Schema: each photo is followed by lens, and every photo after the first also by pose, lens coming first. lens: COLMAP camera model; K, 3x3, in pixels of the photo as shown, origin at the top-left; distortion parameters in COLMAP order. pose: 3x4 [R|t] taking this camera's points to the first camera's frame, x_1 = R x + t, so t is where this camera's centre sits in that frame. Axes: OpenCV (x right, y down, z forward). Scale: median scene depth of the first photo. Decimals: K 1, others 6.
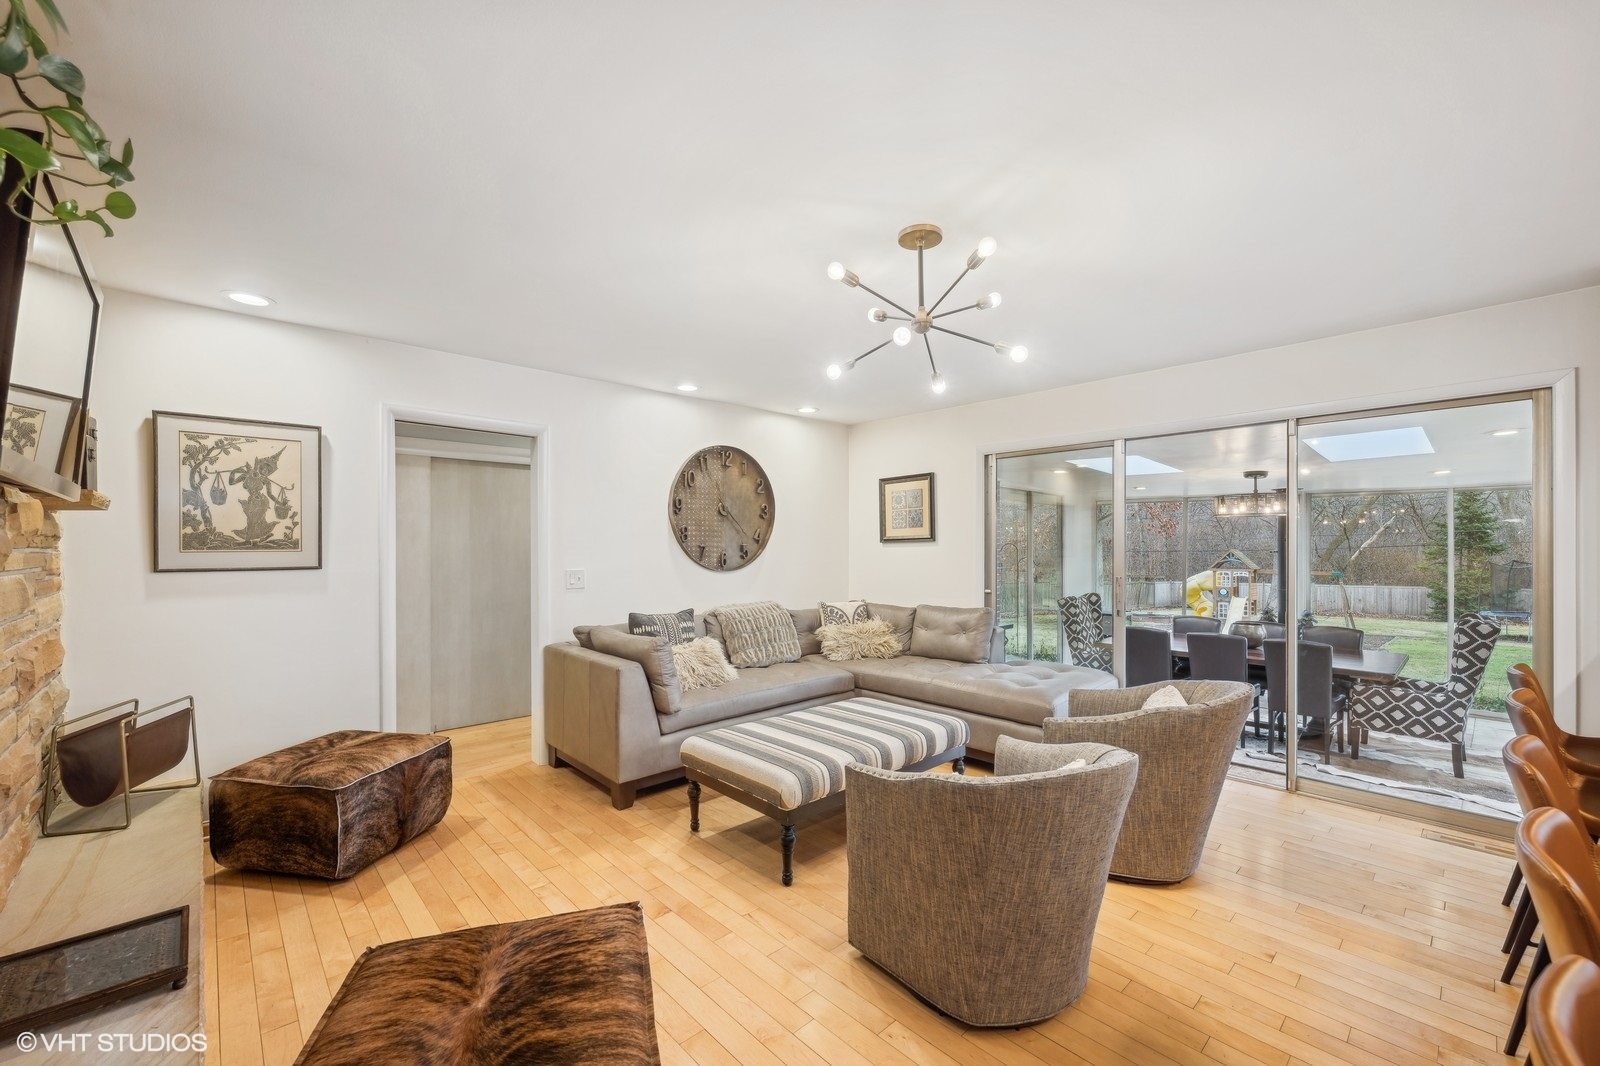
lens RADIAL K [[640.9, 0, 788.3], [0, 640.9, 565.0], [0, 0, 1]] dist [-0.005387, 0.001451]
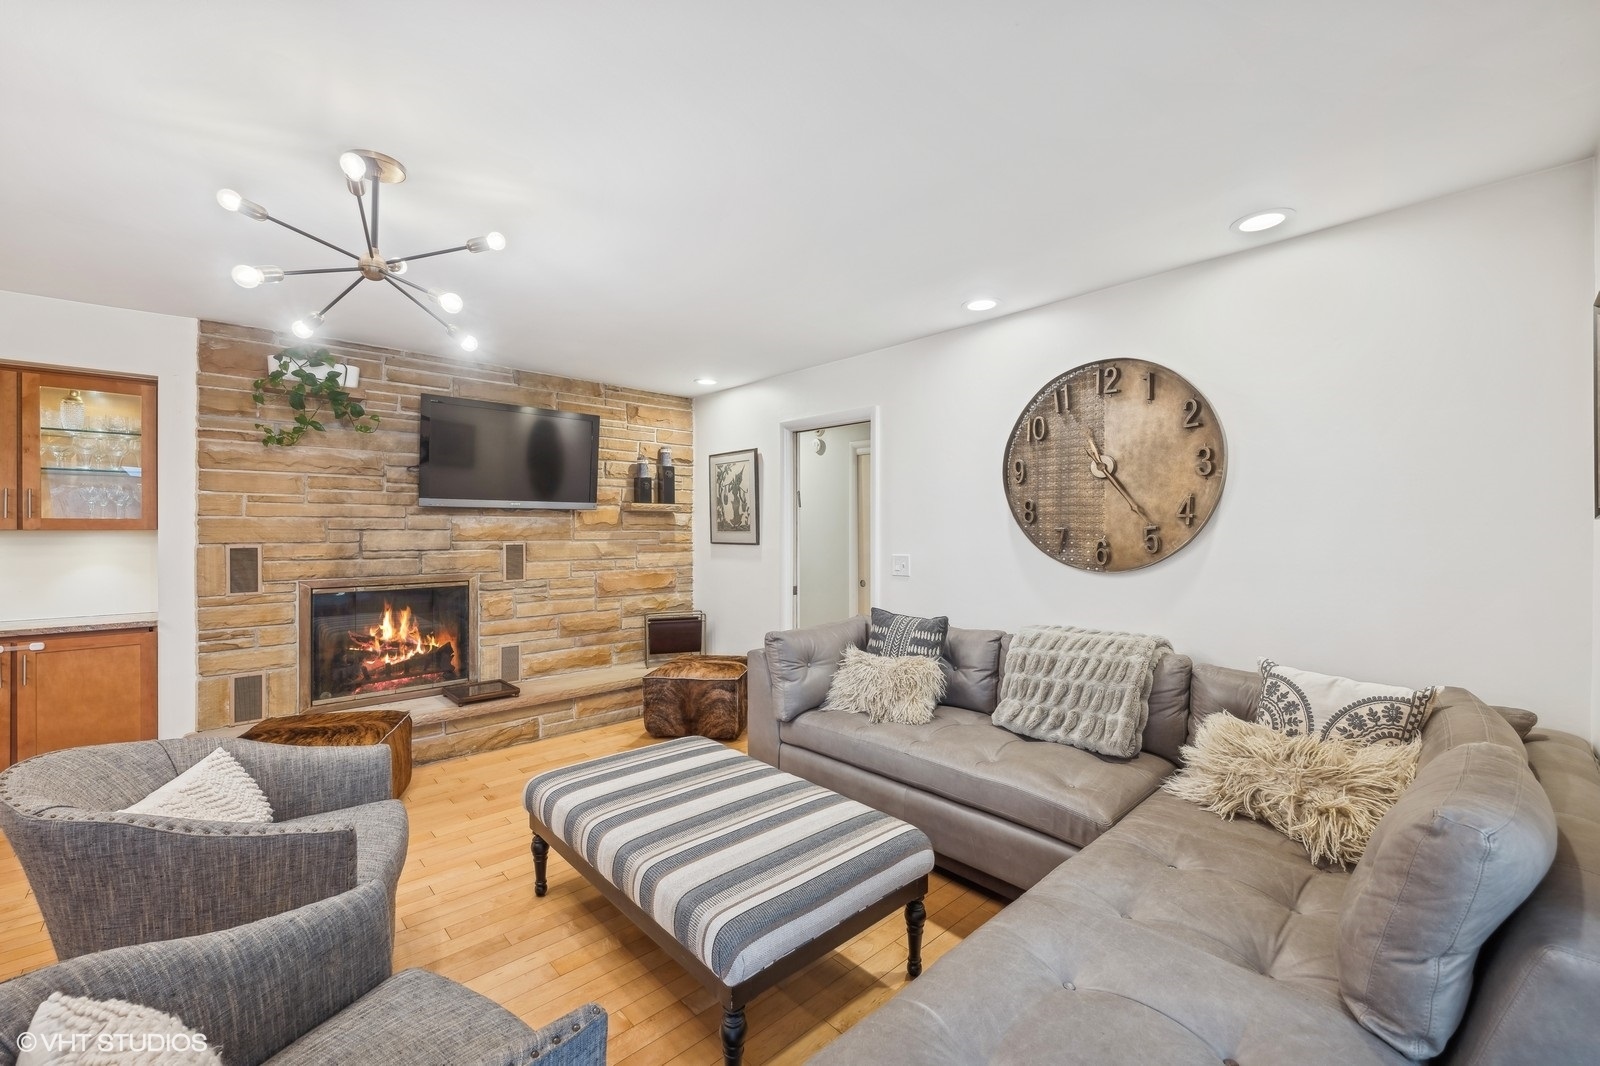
lens RADIAL K [[640.9, 0, 804.0], [0, 640.9, 531.0], [0, 0, 1]] dist [-0.005387, 0.001451]
pose [[0.021562, 0.004803, -0.999756, 0.762974], [-0.026821, 0.999631, 0.004224, -0.035455], [0.999408, 0.026723, 0.021683, 1.104357]]
